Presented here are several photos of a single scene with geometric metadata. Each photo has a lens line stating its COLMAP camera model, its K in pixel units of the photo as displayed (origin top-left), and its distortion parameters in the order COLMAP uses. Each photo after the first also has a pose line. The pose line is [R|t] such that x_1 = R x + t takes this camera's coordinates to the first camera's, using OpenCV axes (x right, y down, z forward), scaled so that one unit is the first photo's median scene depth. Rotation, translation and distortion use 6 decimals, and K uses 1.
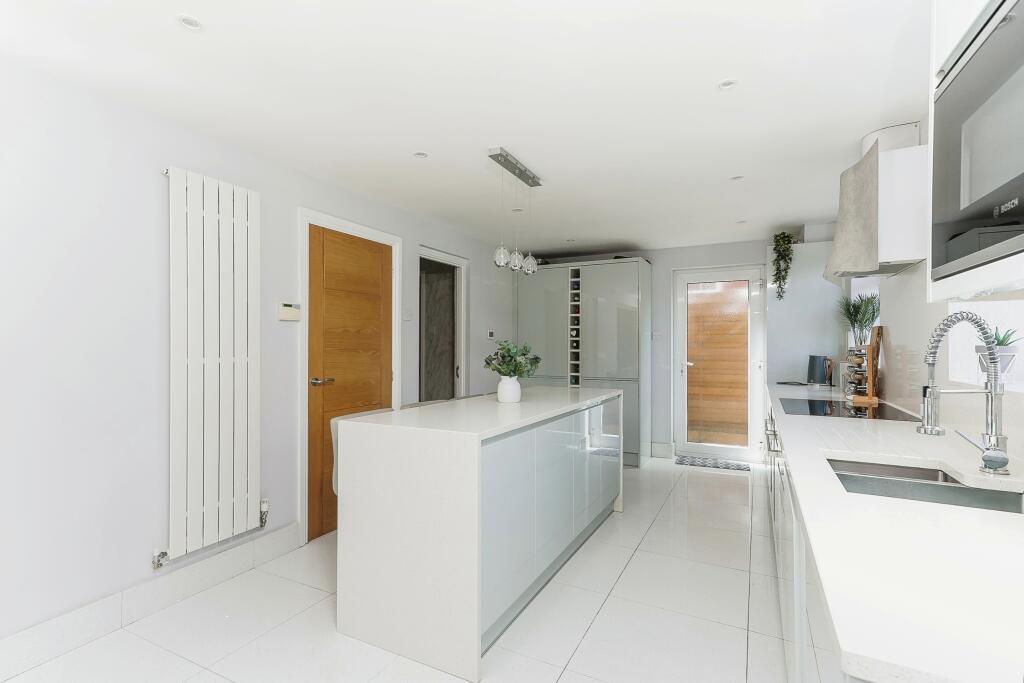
lens RADIAL K [[483.0, 0, 509.9], [0, 483.0, 343.8], [0, 0, 1]] dist [0.003898, 0.000282]
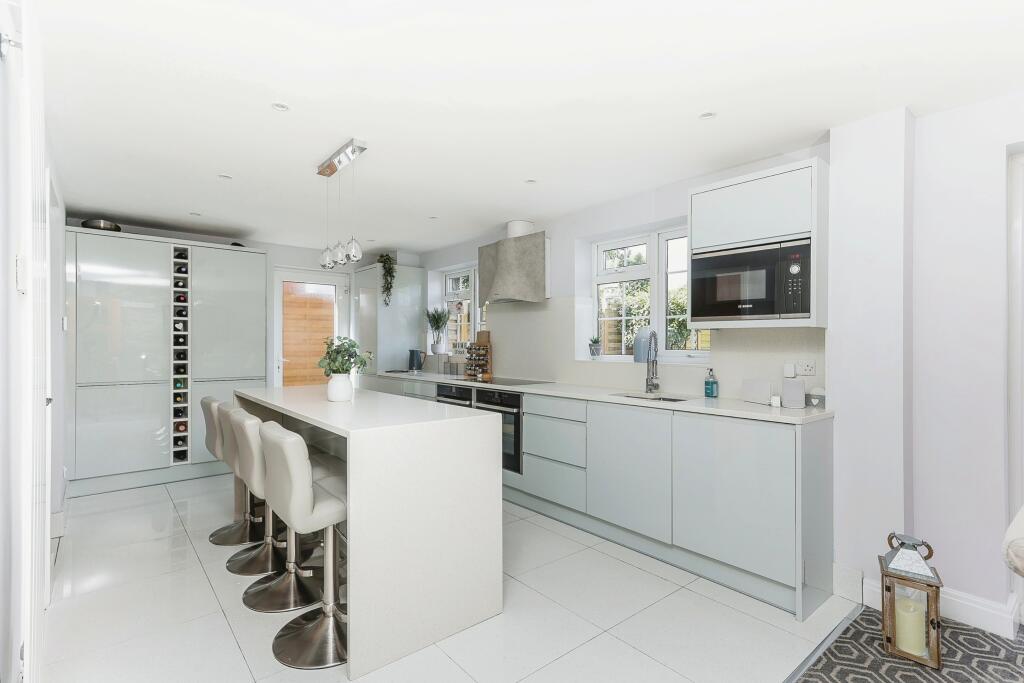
lens RADIAL K [[483.0, 0, 512.4], [0, 483.0, 342.9], [0, 0, 1]] dist [0.003898, 0.000282]
pose [[0.380372, 0.001486, 0.924832, -0.411158], [-0.008078, 0.999966, 0.001715, 0.000207], [-0.924798, -0.008123, 0.380371, 0.170958]]
